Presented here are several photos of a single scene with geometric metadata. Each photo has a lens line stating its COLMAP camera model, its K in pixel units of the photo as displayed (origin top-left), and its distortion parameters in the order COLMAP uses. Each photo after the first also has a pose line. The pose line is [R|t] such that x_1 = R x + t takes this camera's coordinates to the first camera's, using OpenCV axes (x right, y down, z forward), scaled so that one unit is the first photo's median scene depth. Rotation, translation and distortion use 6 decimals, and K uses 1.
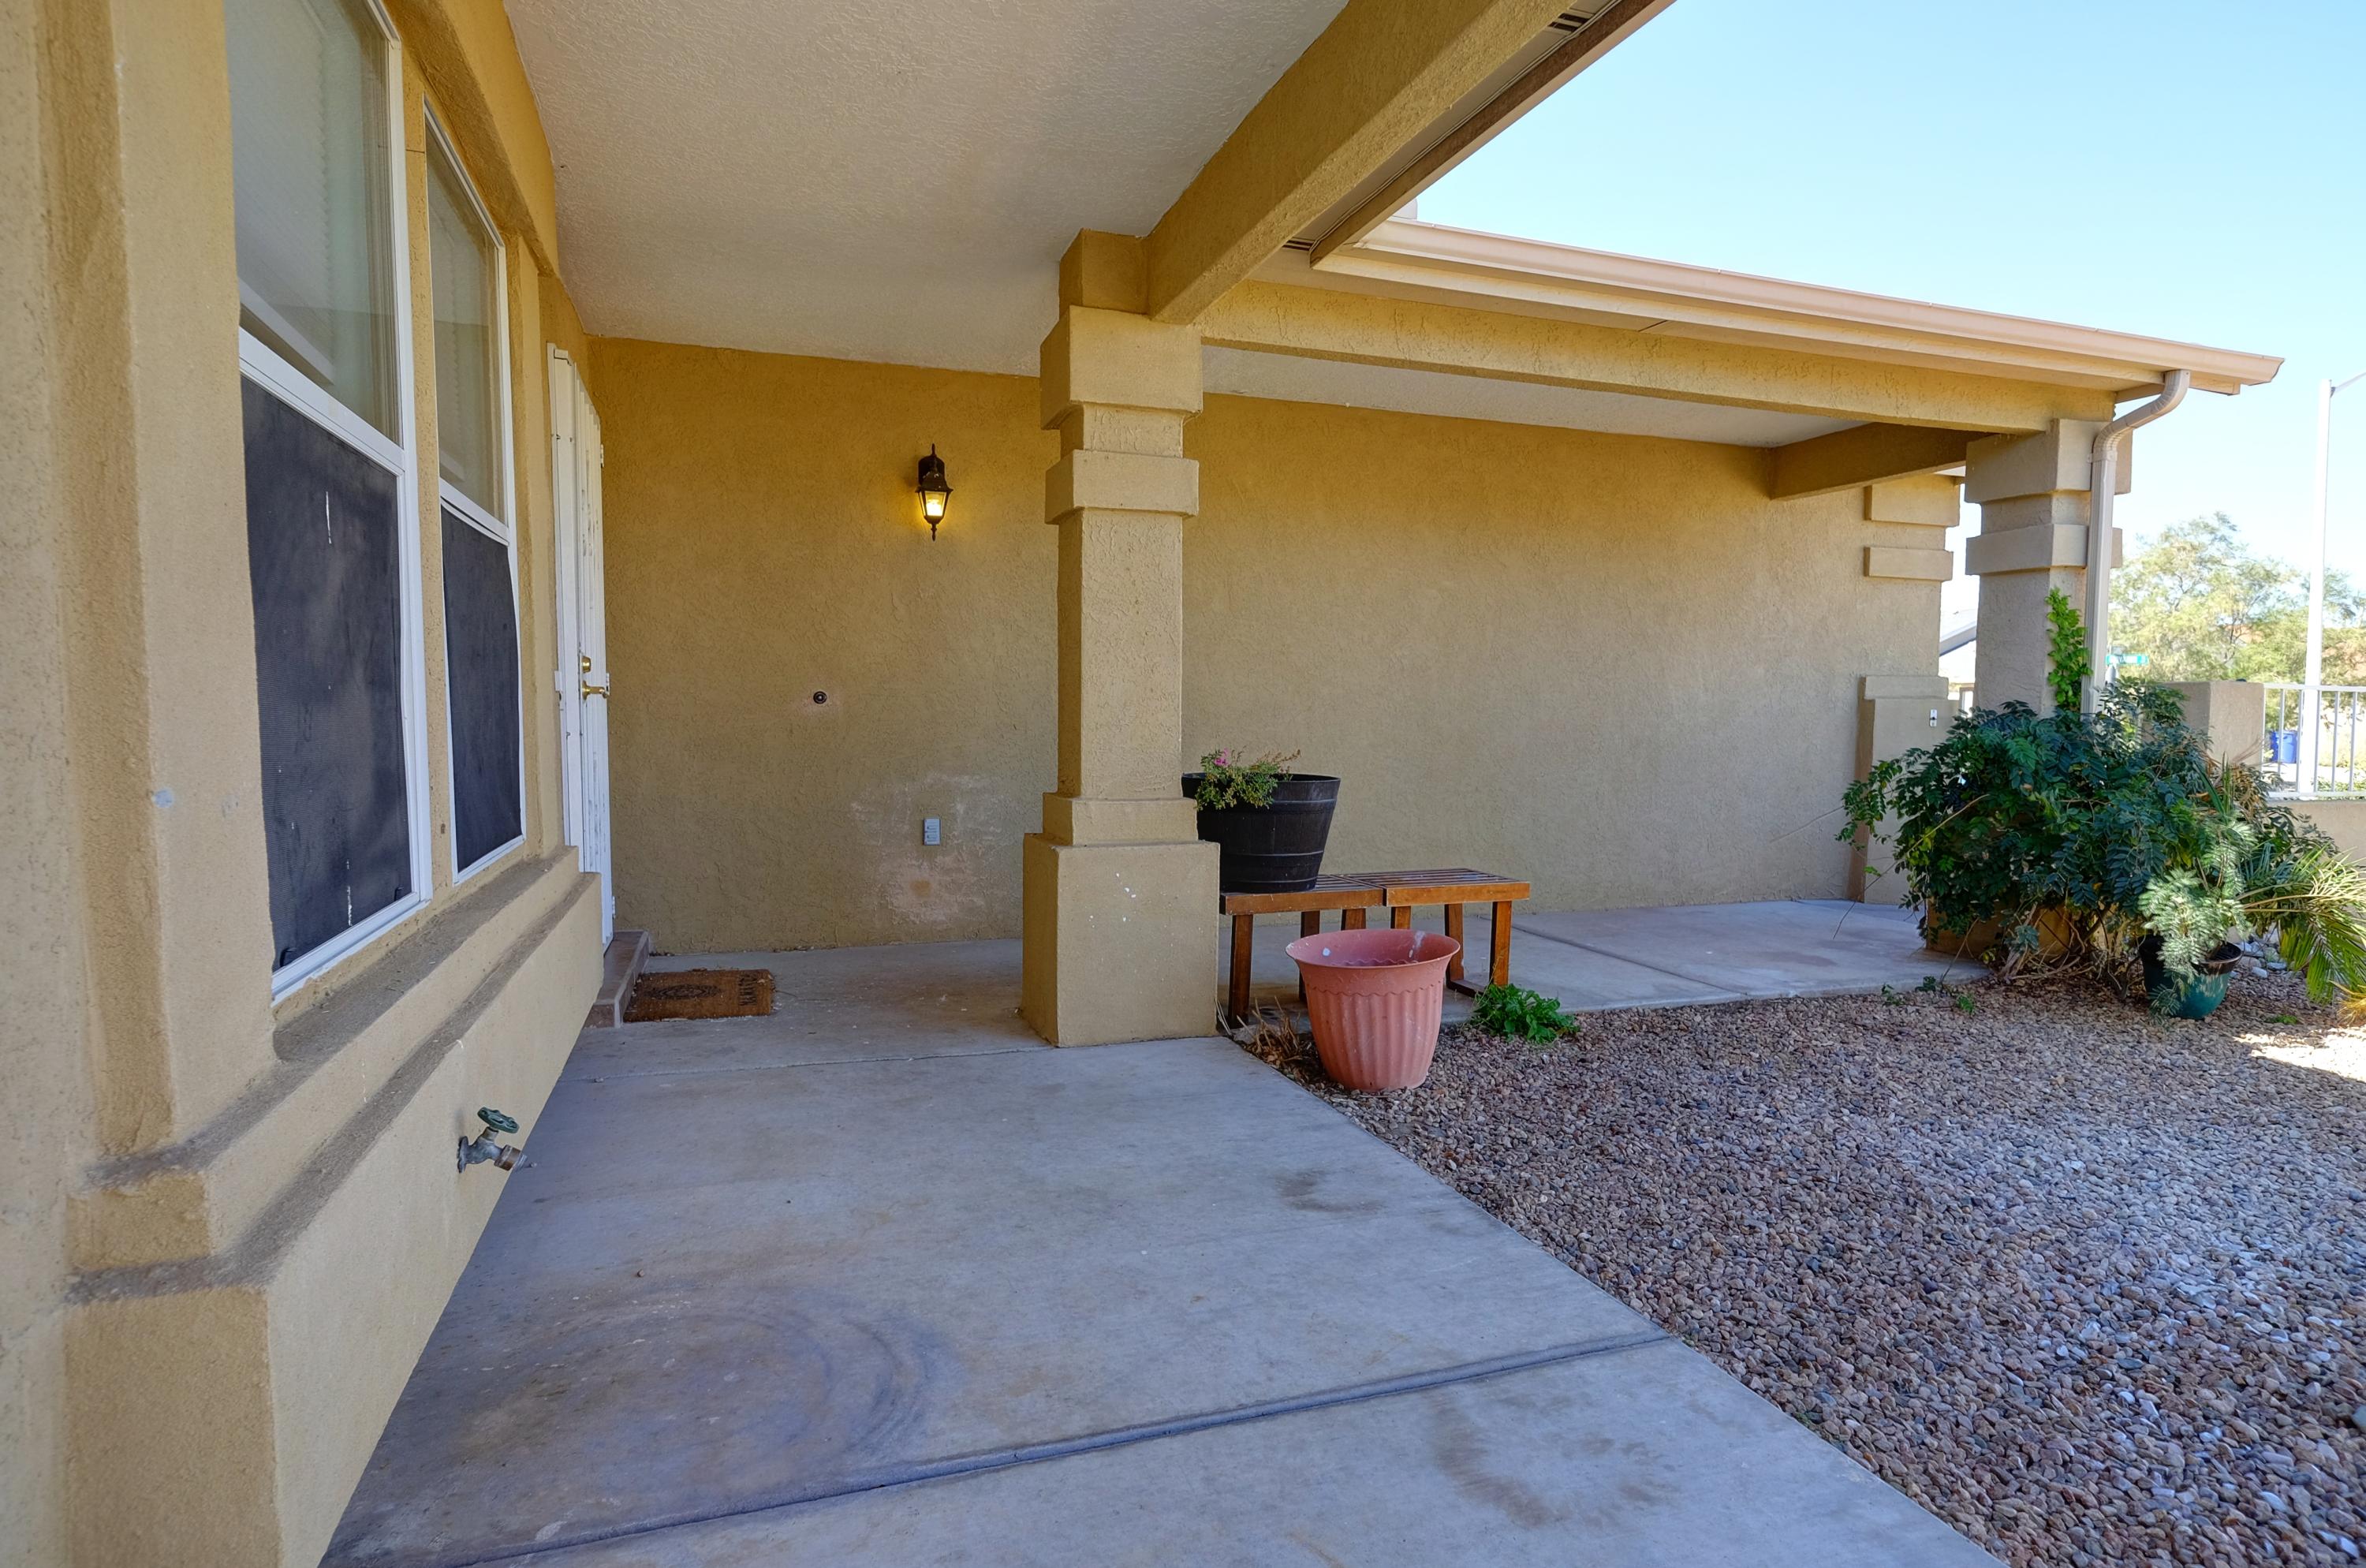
lens RADIAL K [[1267.3, 0, 1187.8], [0, 1267.3, 798.1], [0, 0, 1]] dist [0.003449, 0.000552]
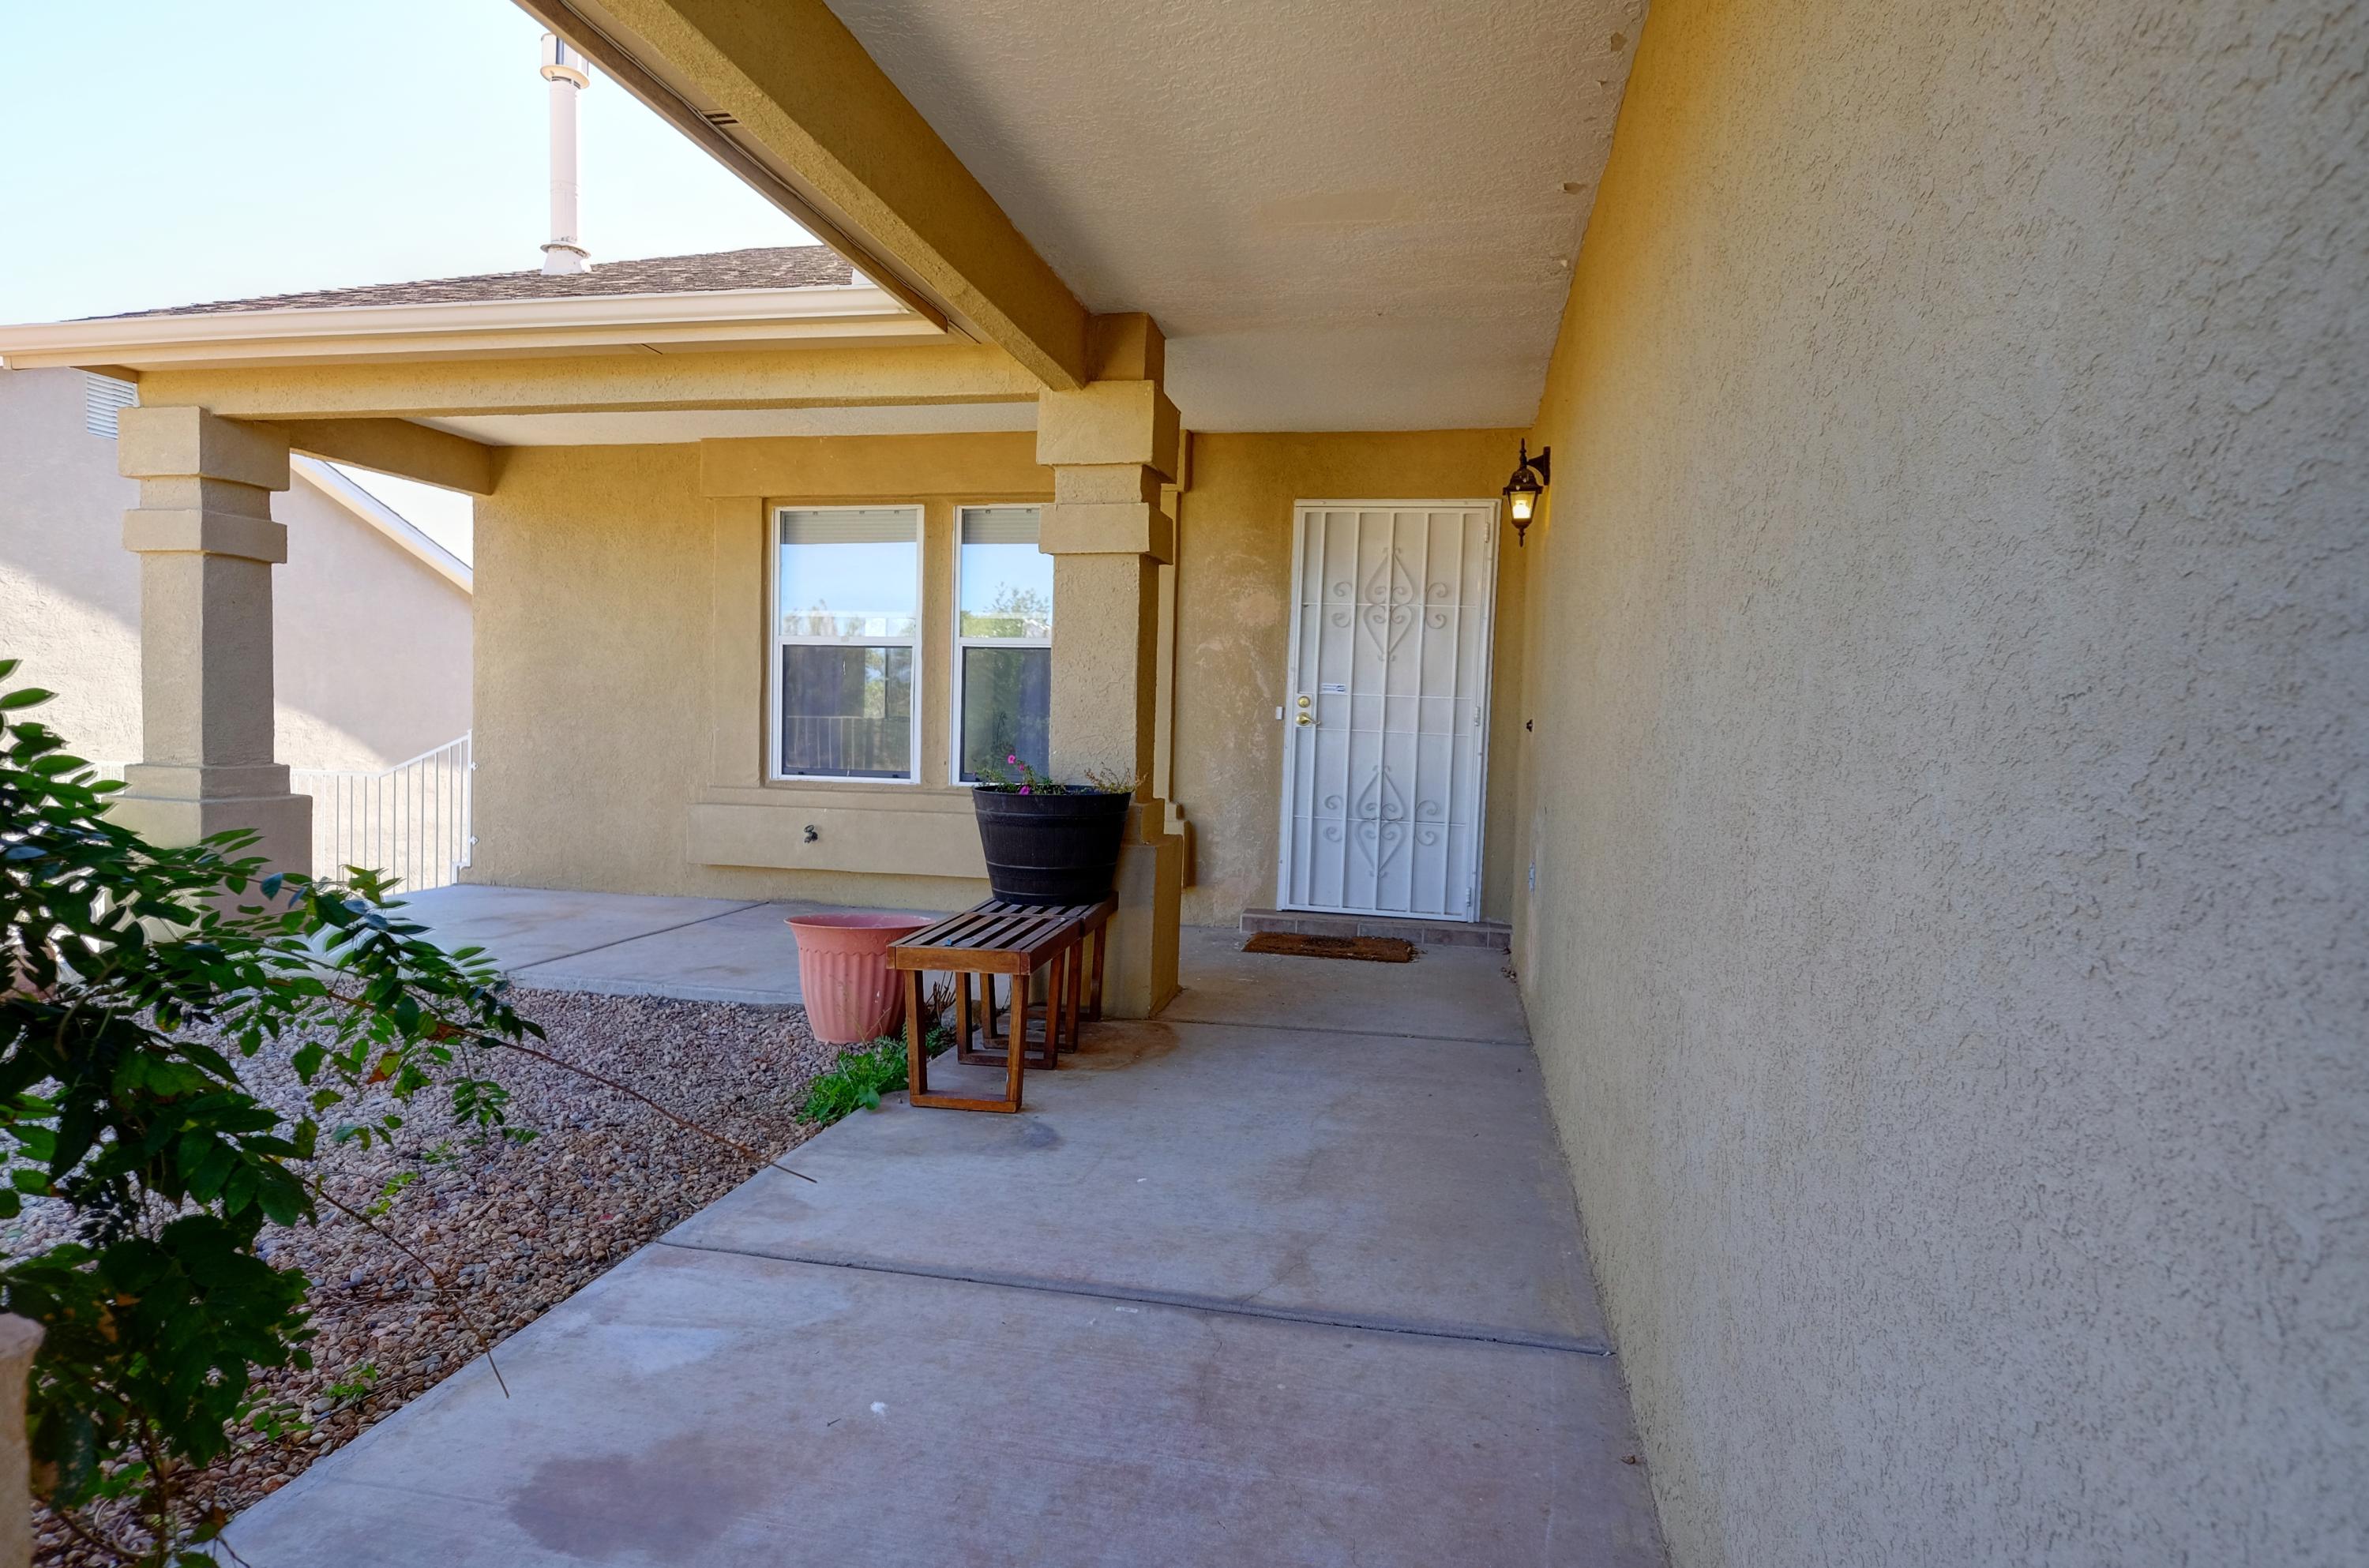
lens RADIAL K [[1268.8, 0, 1189.3], [0, 1268.8, 798.2], [0, 0, 1]] dist [0.003449, 0.000552]
pose [[-0.512792, 0.024251, -0.858170, 1.404050], [-0.090756, 0.992469, 0.082276, -0.161400], [0.853703, 0.120075, -0.506729, 2.596292]]
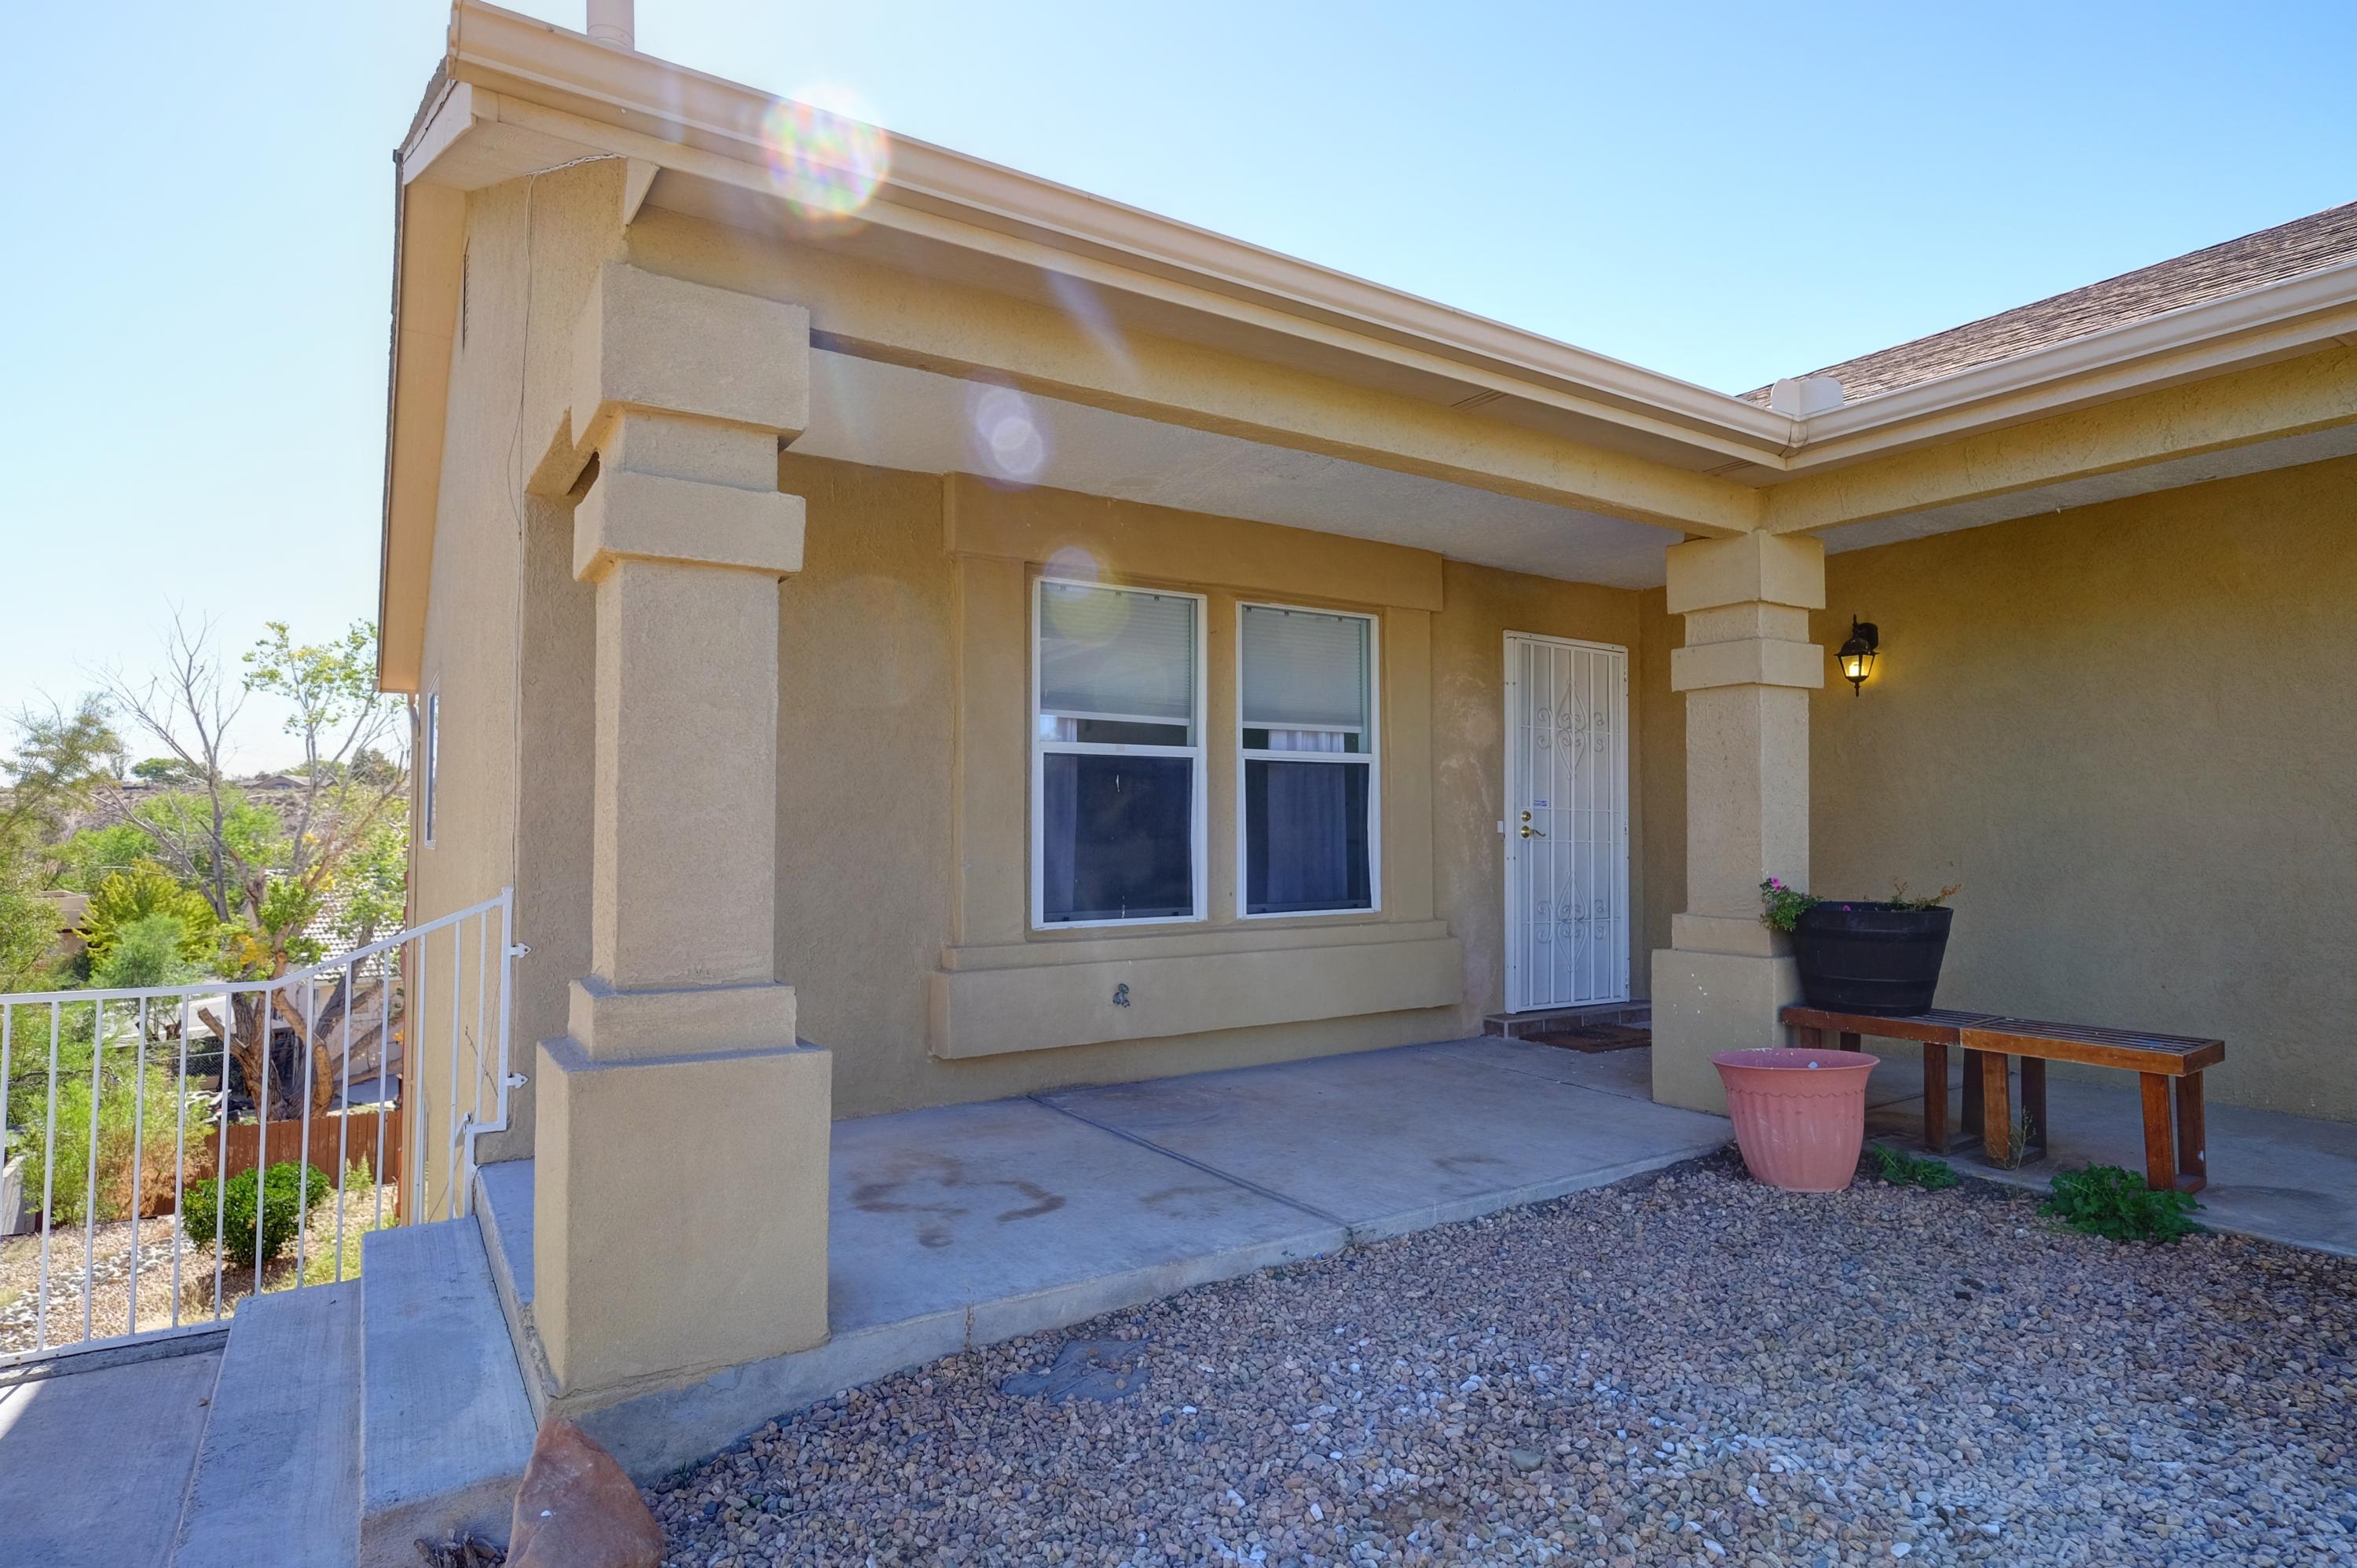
lens RADIAL K [[1262.4, 0, 1183.3], [0, 1262.4, 798.1], [0, 0, 1]] dist [0.003449, 0.000552]
pose [[0.233277, -0.033789, -0.971823, 1.577069], [-0.064879, 0.996628, -0.050225, -0.028430], [0.970244, 0.074767, 0.230298, 0.302814]]
